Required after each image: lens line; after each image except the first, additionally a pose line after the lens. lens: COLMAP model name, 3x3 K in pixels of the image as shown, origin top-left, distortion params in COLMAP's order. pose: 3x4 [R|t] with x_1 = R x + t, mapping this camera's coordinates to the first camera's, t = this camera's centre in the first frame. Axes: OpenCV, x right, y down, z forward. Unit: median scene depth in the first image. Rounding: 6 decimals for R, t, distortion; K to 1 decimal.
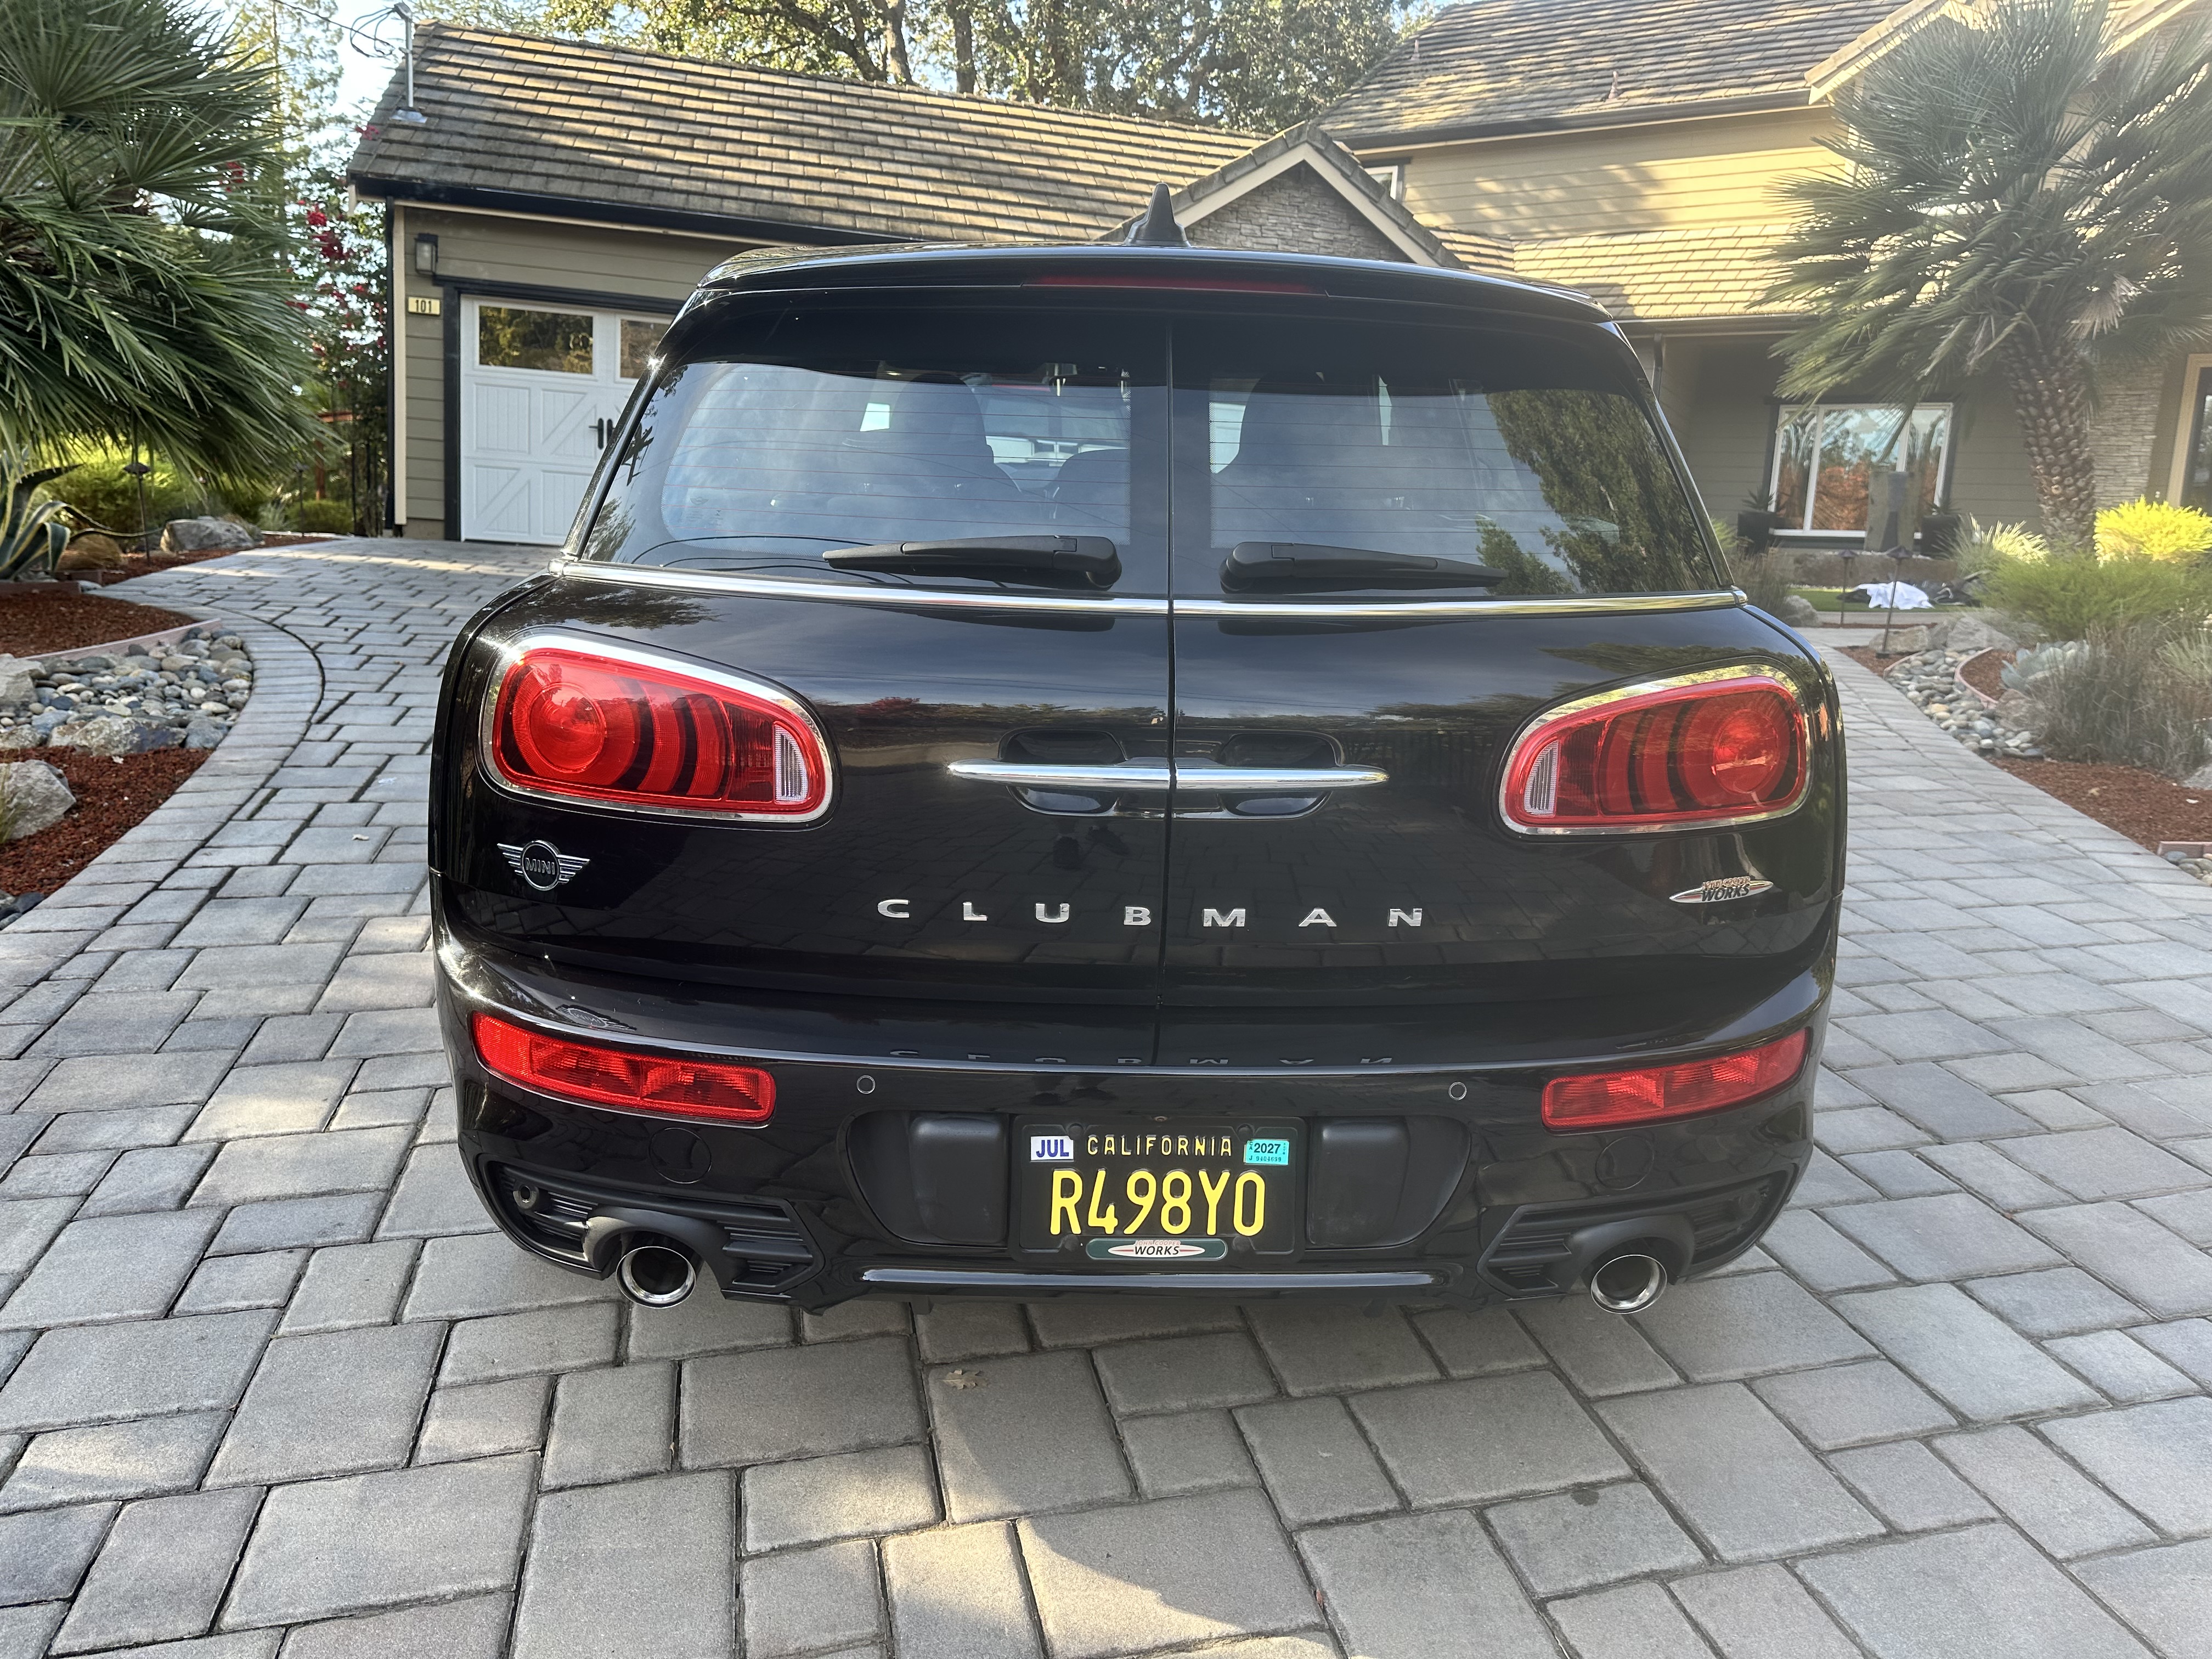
lens RADIAL K [[1510.0, 0, 1113.0], [0, 1510.0, 928.9], [0, 0, 1]] dist [0.028280, -0.031495]
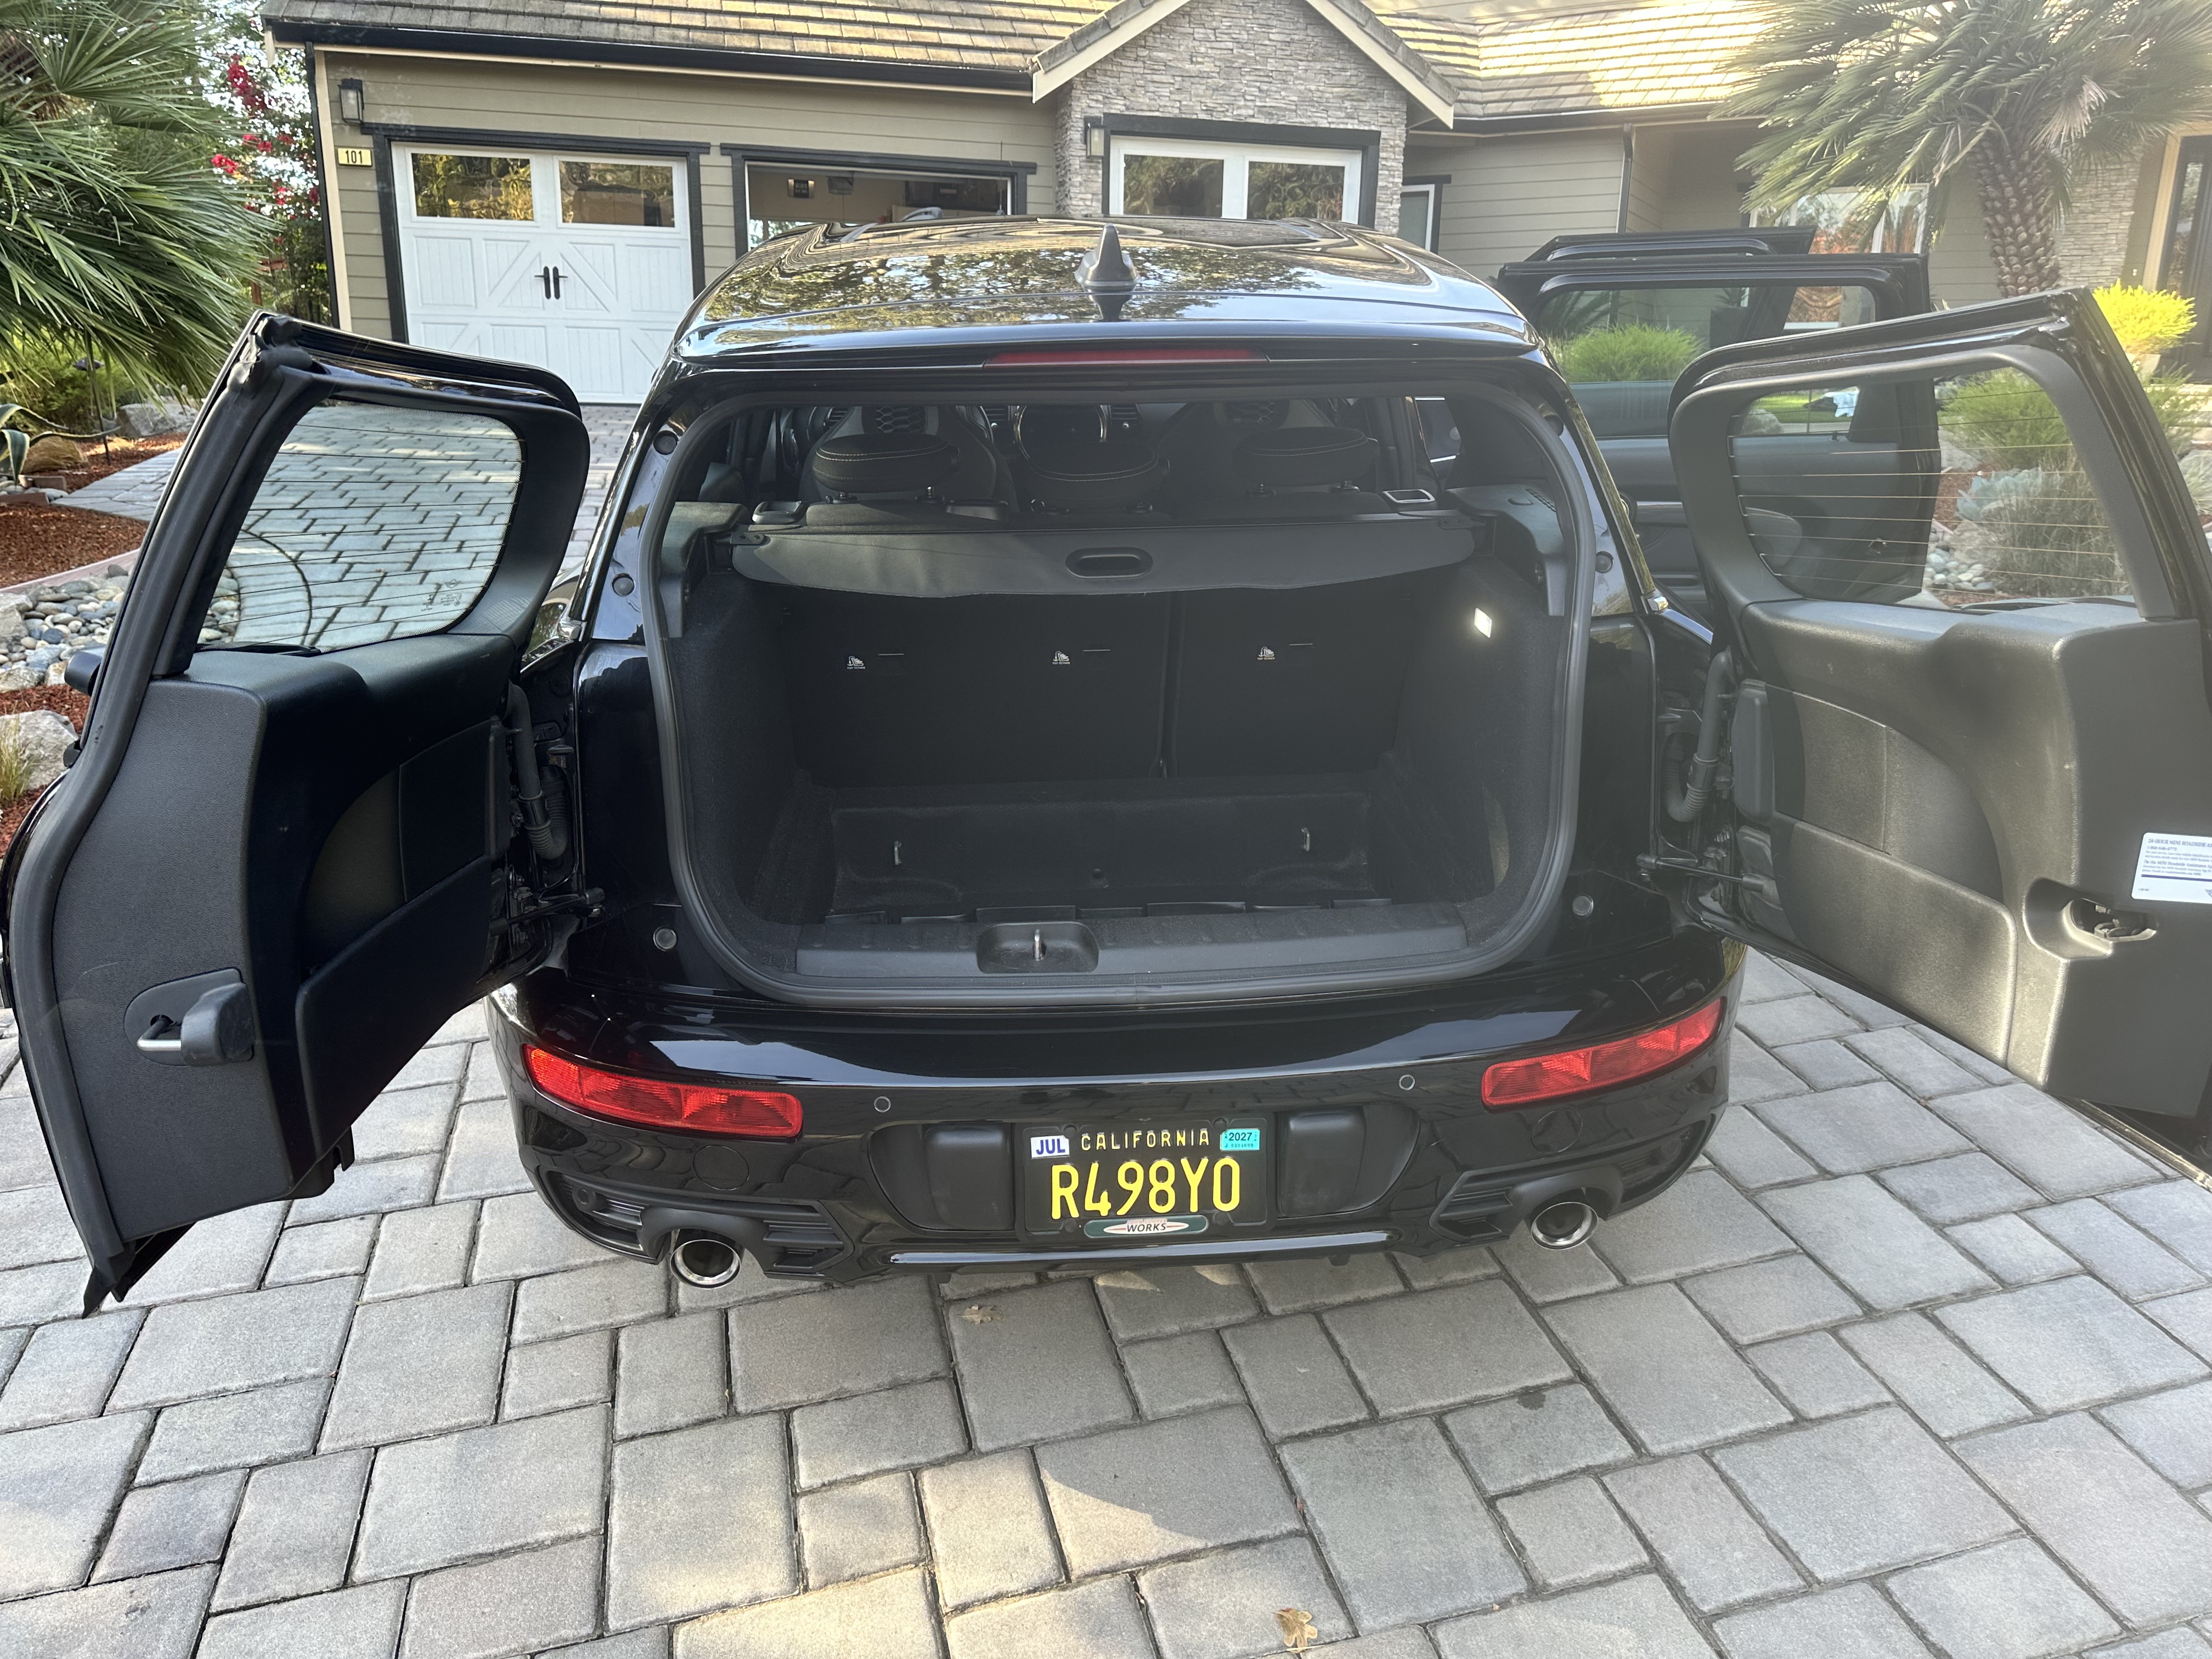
lens RADIAL K [[1554.9, 0, 1106.0], [0, 1554.9, 829.5], [0, 0, 1]] dist [0.039504, -0.048422]
pose [[0.998993, -0.044722, 0.003488, 0.006898], [0.044086, 0.993189, 0.107851, -0.185445], [-0.008288, -0.107589, 0.994161, -0.115349]]
